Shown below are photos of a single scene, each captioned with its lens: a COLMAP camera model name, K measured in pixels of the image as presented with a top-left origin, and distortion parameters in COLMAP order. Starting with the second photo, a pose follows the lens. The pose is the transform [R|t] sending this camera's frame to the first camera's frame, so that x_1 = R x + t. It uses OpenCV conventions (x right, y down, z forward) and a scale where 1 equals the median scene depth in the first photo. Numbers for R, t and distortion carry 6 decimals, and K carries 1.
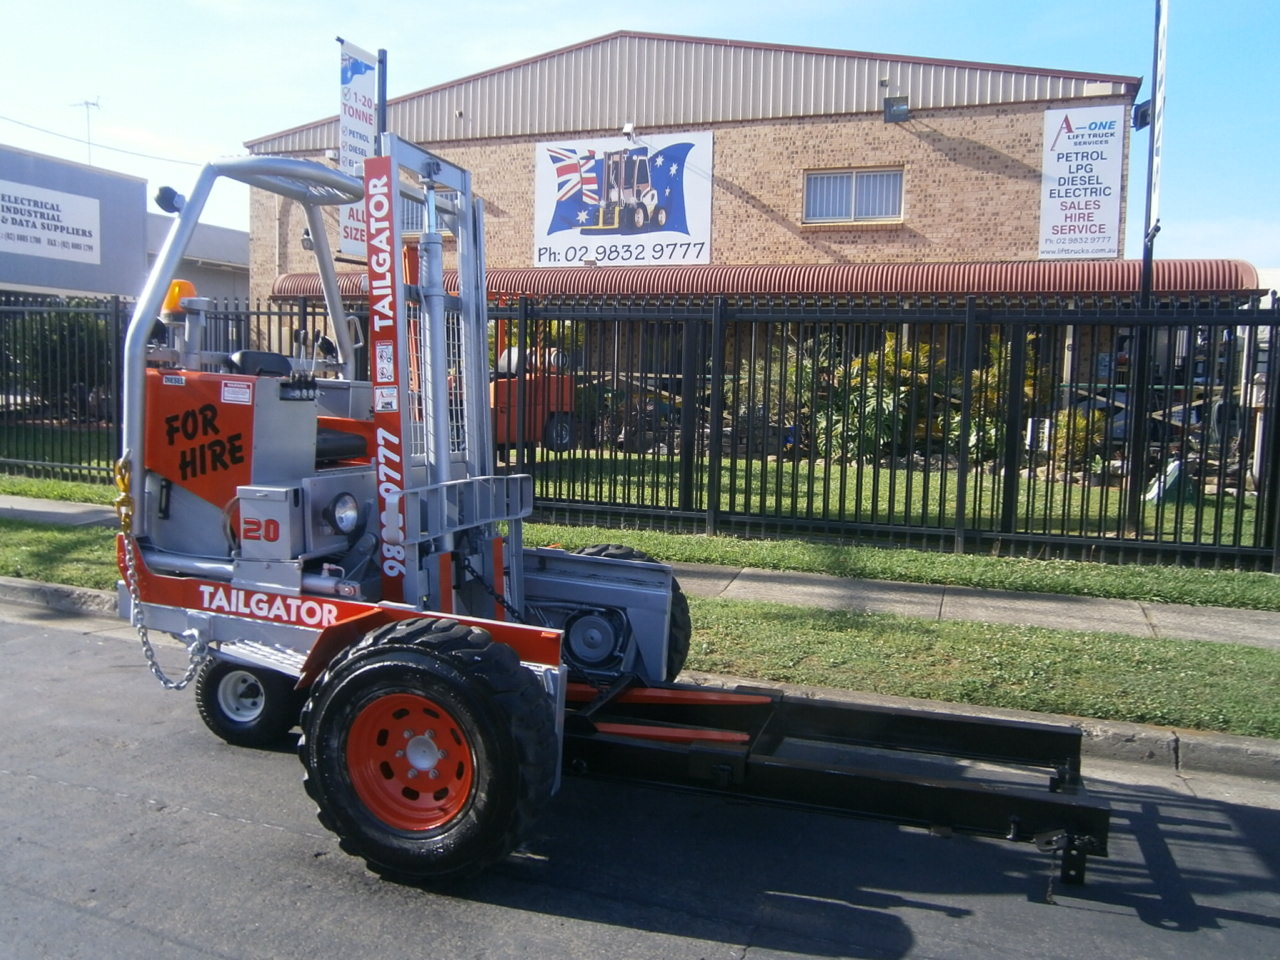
lens RADIAL K [[1077.6, 0, 640.3], [0, 1077.6, 471.8], [0, 0, 1]] dist [-0.047146, 0.085046]
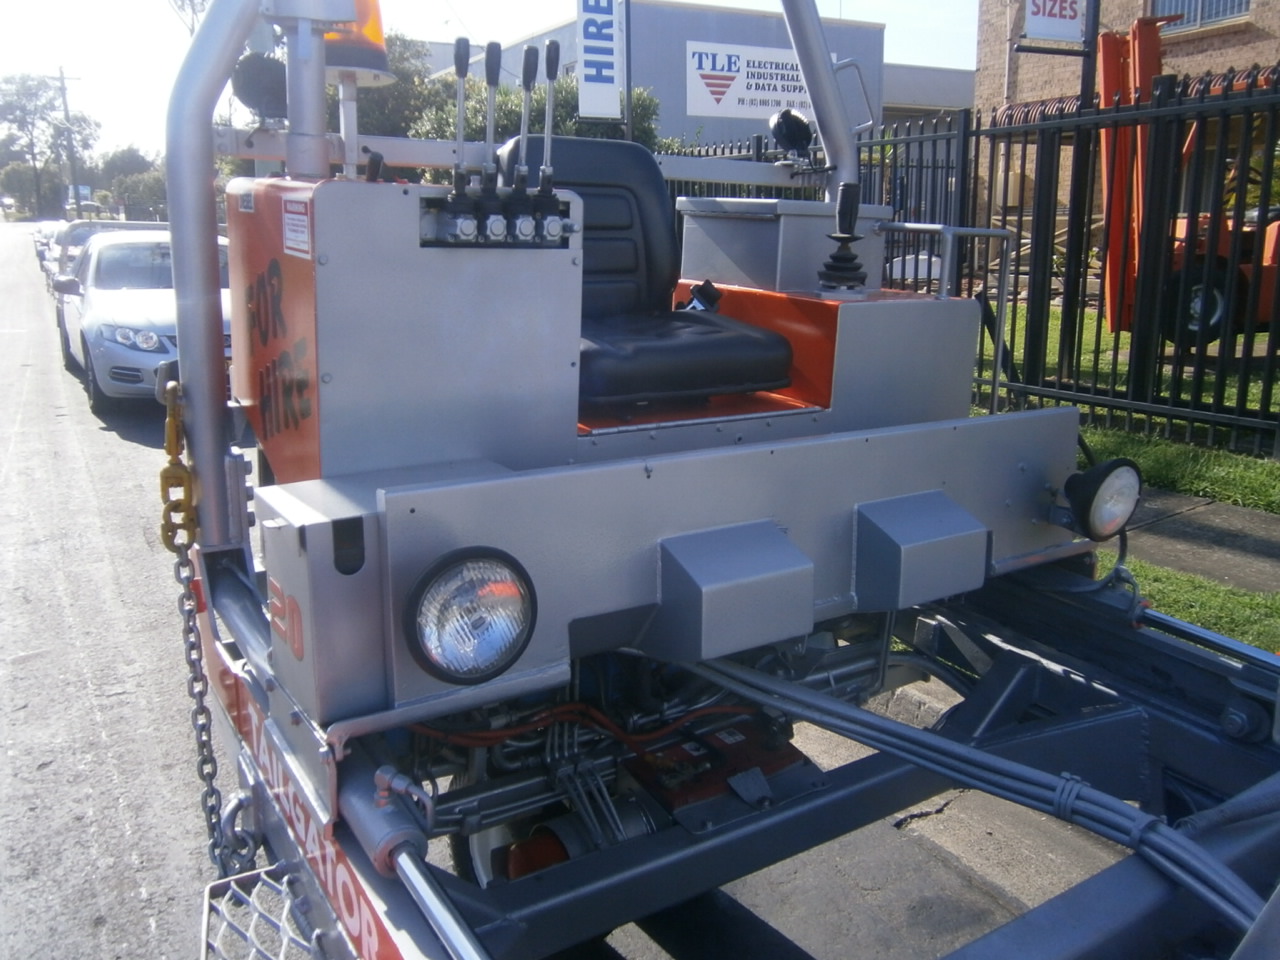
lens RADIAL K [[987.4, 0, 597.0], [0, 987.4, 473.5], [0, 0, 1]] dist [-0.014508, -0.006039]
pose [[0.728962, 0.127891, -0.672502, -0.017255], [-0.029073, 0.987291, 0.156241, -0.013254], [0.683937, -0.094342, 0.723415, 0.231854]]
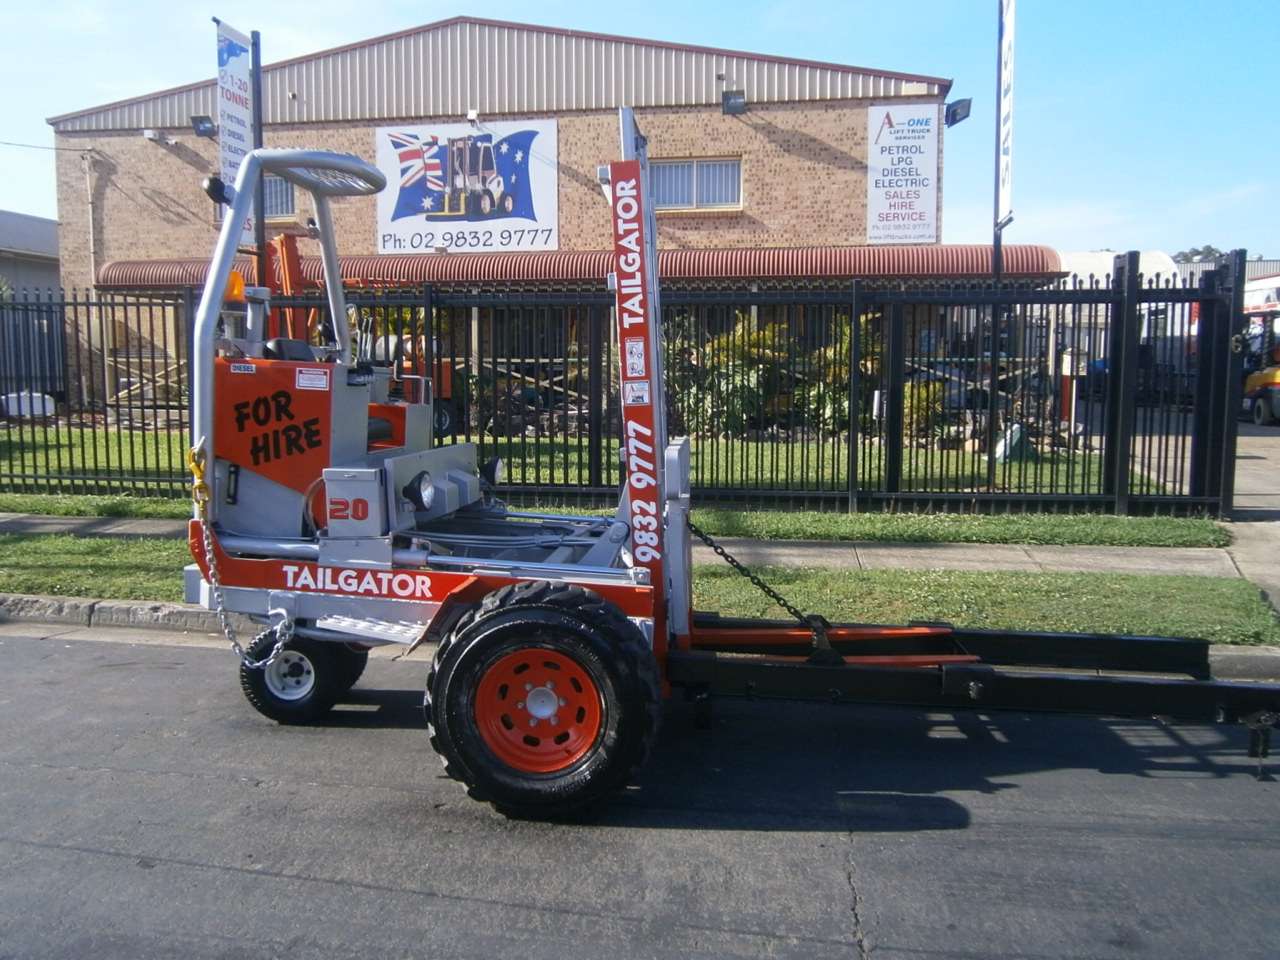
lens RADIAL K [[1077.6, 0, 640.3], [0, 1077.6, 471.8], [0, 0, 1]] dist [-0.047146, 0.085046]
pose [[0.979691, -0.043391, 0.195760, -0.076939], [0.040690, 0.999013, 0.017801, 0.002986], [-0.196339, -0.009474, 0.980490, -0.022355]]
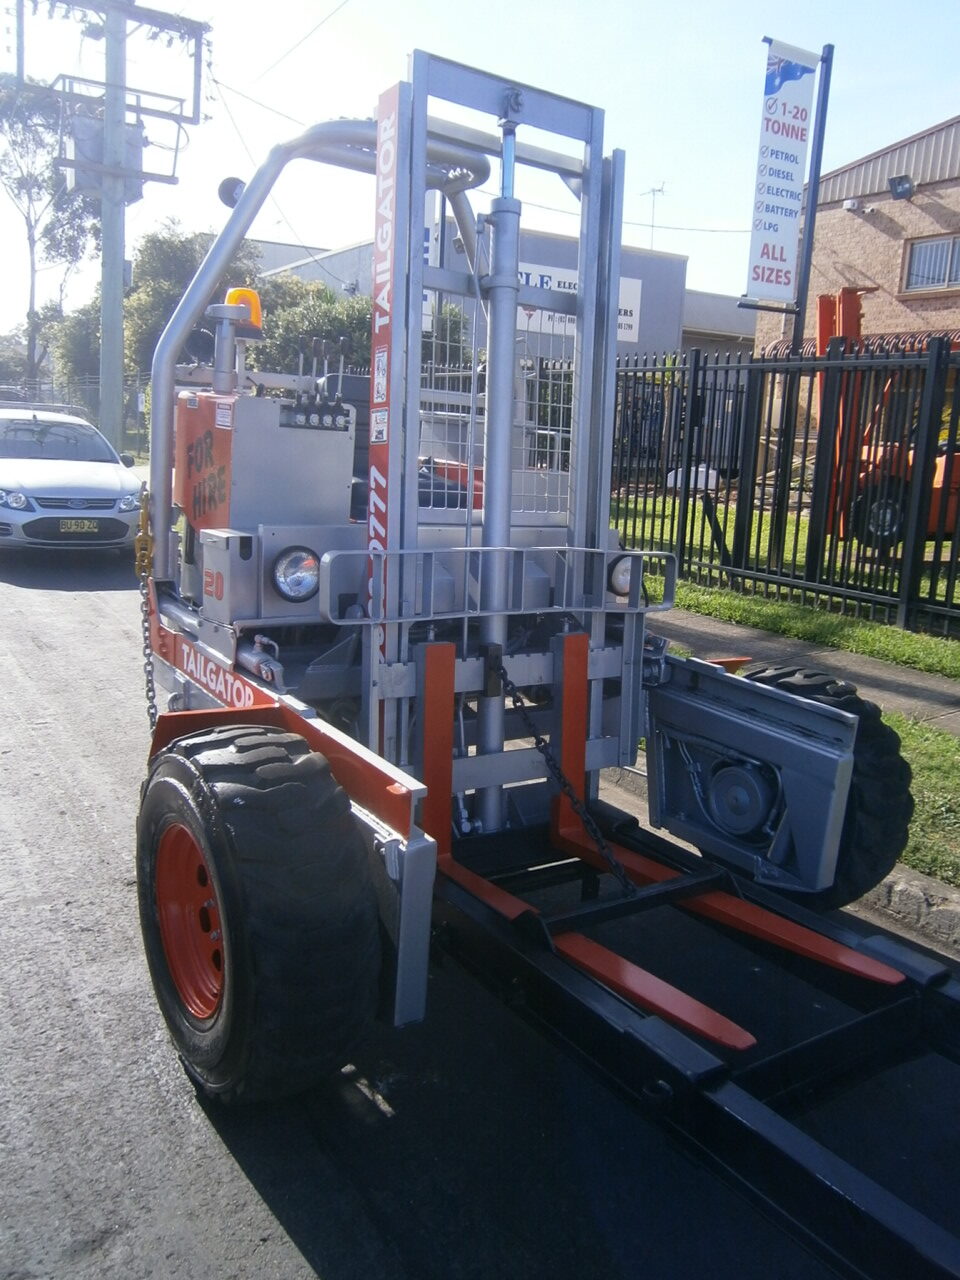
lens RADIAL K [[1033.2, 0, 482.3], [0, 1033.2, 666.1], [0, 0, 1]] dist [-0.082244, 0.077130]
pose [[0.767485, 0.146745, -0.624045, 0.082956], [-0.078950, 0.987674, 0.135156, -0.001744], [0.636186, -0.054462, 0.769611, 0.145562]]
